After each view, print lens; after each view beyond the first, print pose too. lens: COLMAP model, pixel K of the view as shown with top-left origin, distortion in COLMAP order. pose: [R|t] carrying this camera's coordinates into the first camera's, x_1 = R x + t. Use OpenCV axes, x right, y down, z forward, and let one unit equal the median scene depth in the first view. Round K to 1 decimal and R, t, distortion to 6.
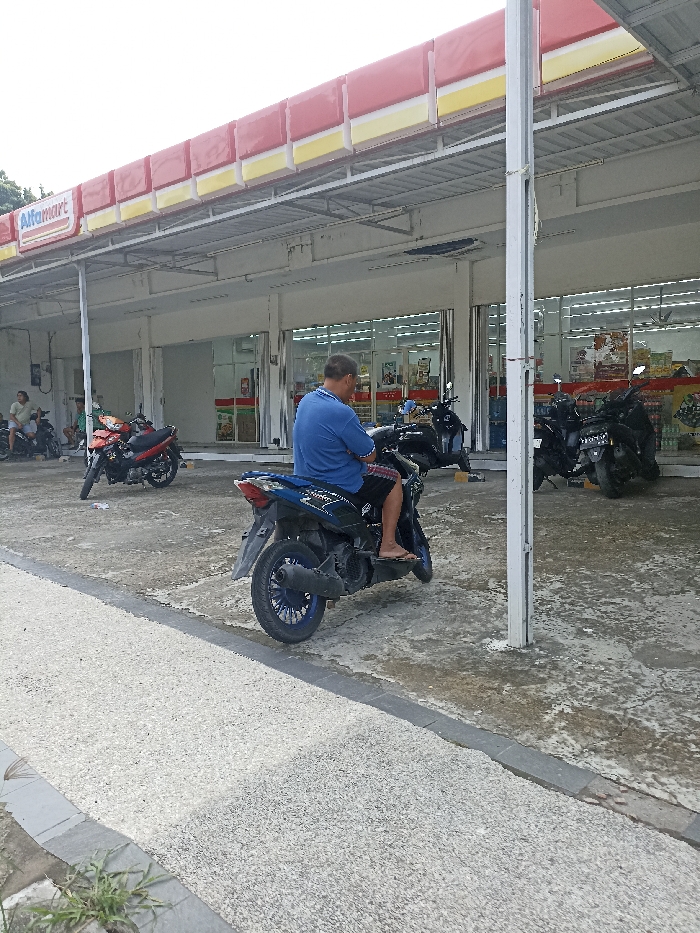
lens RADIAL K [[688.9, 0, 359.1], [0, 688.9, 472.5], [0, 0, 1]] dist [0.061690, -0.048516]
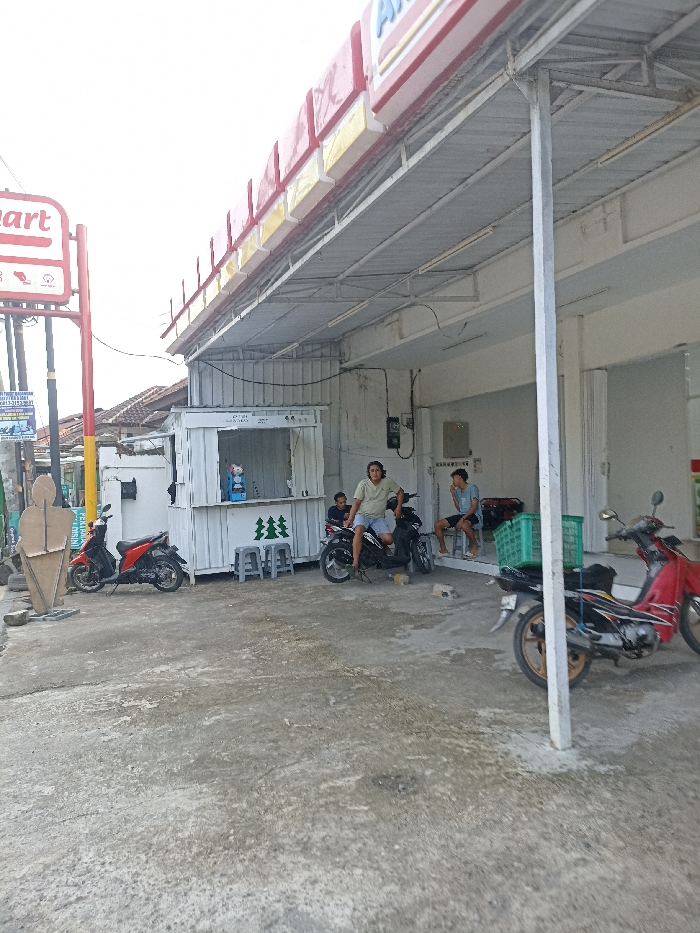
lens RADIAL K [[688.9, 0, 352.8], [0, 688.9, 471.2], [0, 0, 1]] dist [0.061690, -0.048516]
pose [[0.884826, -0.021706, -0.465415, -0.224563], [-0.013085, 0.997363, -0.071390, -0.064892], [0.465738, 0.069258, 0.882209, 0.469664]]
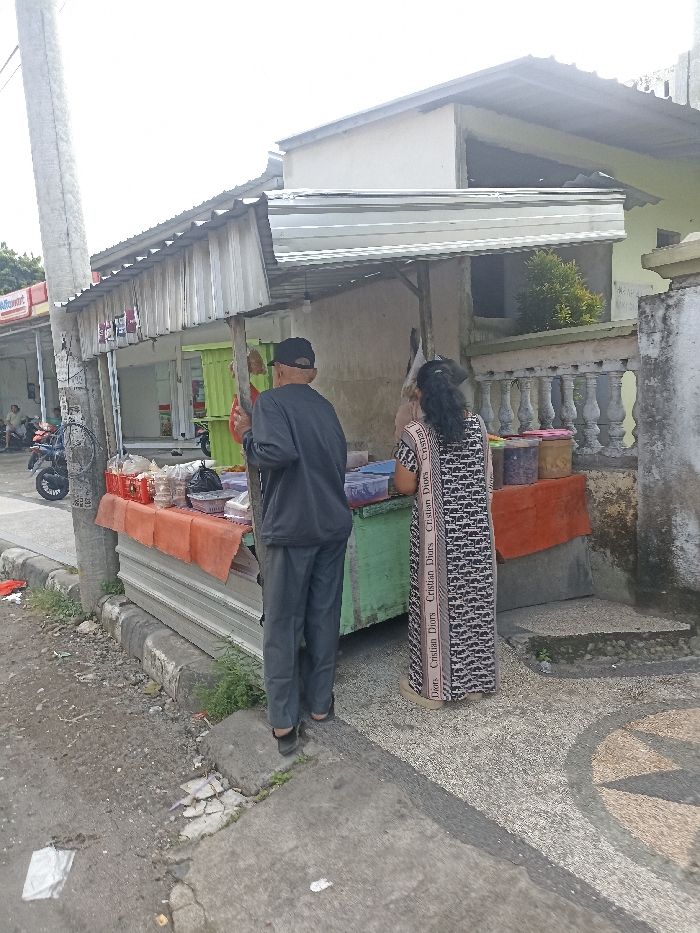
lens RADIAL K [[688.9, 0, 352.6], [0, 688.9, 466.9], [0, 0, 1]] dist [0.061690, -0.048516]
pose [[0.998458, -0.022367, -0.050812, 0.286674], [0.022466, 0.999747, 0.001381, 0.026359], [0.050768, -0.002521, 0.998707, -0.411554]]
